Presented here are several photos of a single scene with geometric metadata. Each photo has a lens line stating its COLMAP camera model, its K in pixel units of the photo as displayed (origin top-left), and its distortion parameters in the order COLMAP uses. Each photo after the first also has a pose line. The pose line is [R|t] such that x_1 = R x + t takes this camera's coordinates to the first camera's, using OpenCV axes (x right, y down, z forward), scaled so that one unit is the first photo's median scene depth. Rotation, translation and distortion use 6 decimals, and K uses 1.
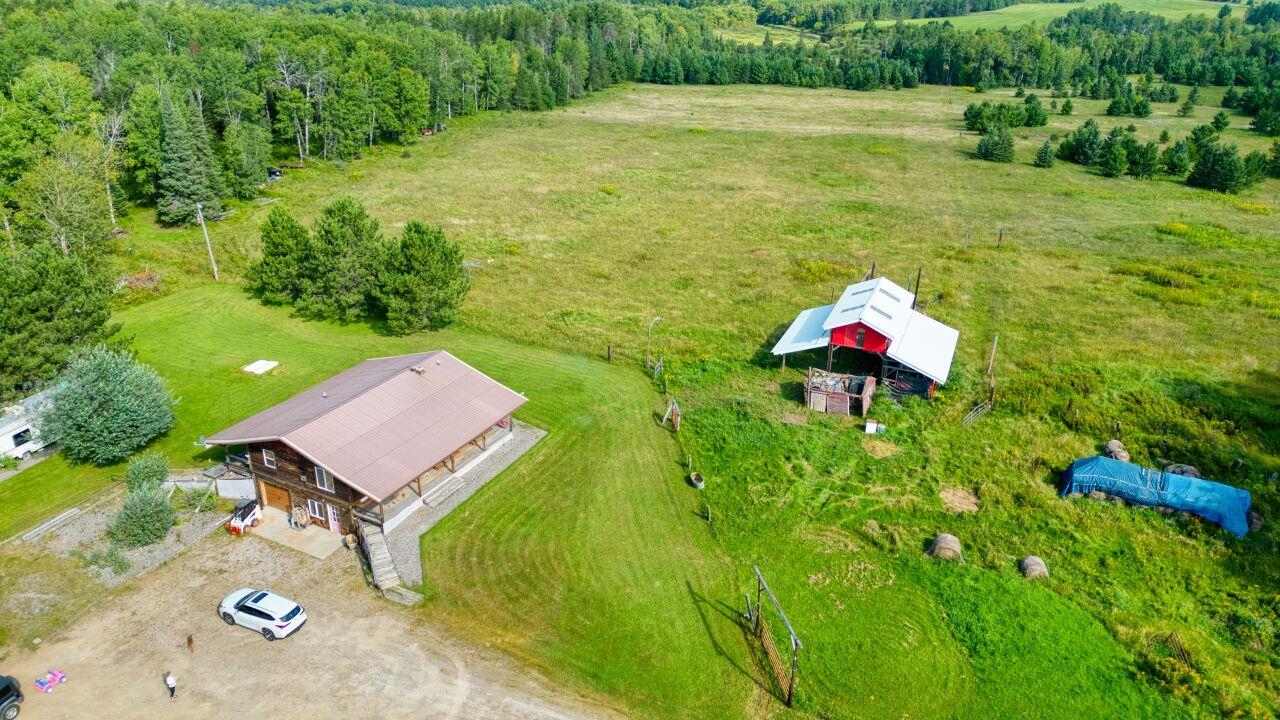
lens RADIAL K [[888.6, 0, 631.8], [0, 888.6, 359.5], [0, 0, 1]] dist [0.078966, -0.082509]
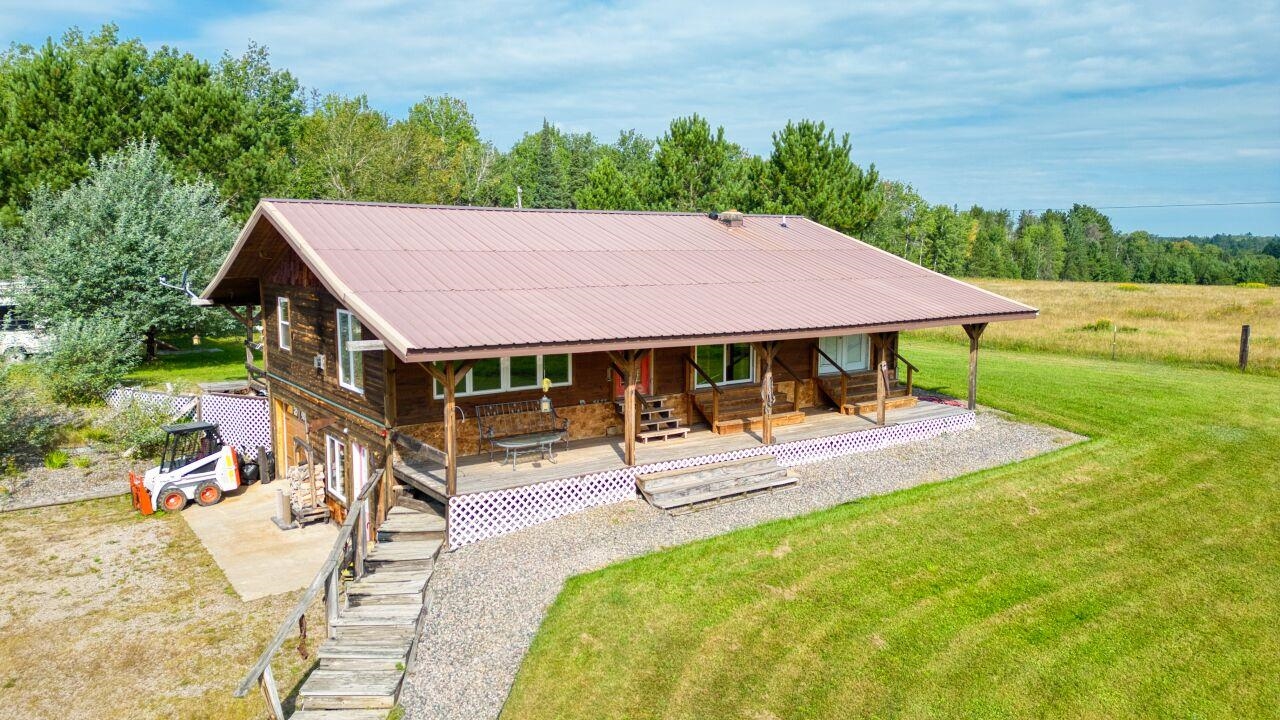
lens RADIAL K [[888.6, 0, 631.8], [0, 888.6, 359.5], [0, 0, 1]] dist [0.078966, -0.082509]
pose [[0.889611, 0.050754, -0.453890, -0.095604], [-0.178330, 0.953519, -0.242899, 0.160563], [0.420465, 0.297028, 0.857312, 0.641523]]
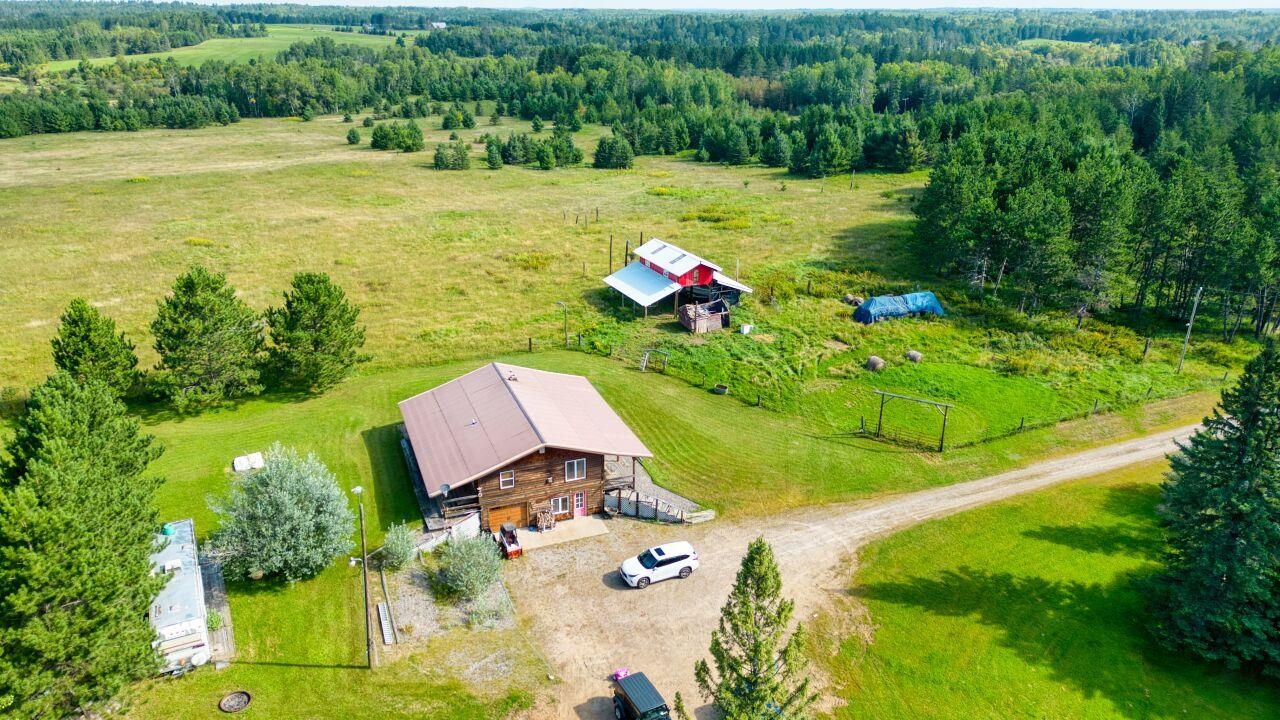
lens RADIAL K [[888.6, 0, 631.8], [0, 888.6, 359.5], [0, 0, 1]] dist [0.078966, -0.082509]
pose [[0.660584, -0.276620, 0.697933, -0.846789], [0.299869, 0.949485, 0.092498, -0.063102], [-0.688264, 0.148186, 0.710165, 0.125152]]
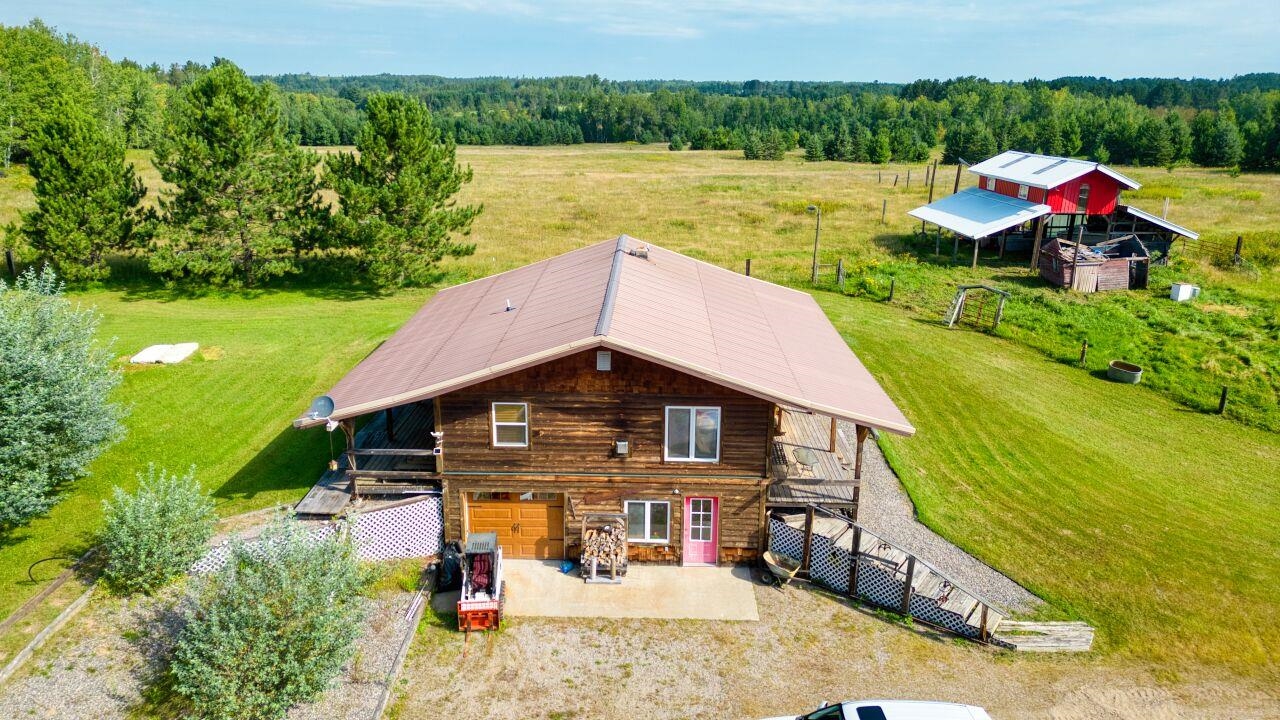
lens RADIAL K [[888.6, 0, 631.8], [0, 888.6, 359.5], [0, 0, 1]] dist [0.078966, -0.082509]
pose [[0.897319, -0.129167, 0.422059, -0.444524], [0.176352, 0.981500, -0.074555, 0.103760], [-0.404621, 0.141331, 0.903497, 0.521764]]
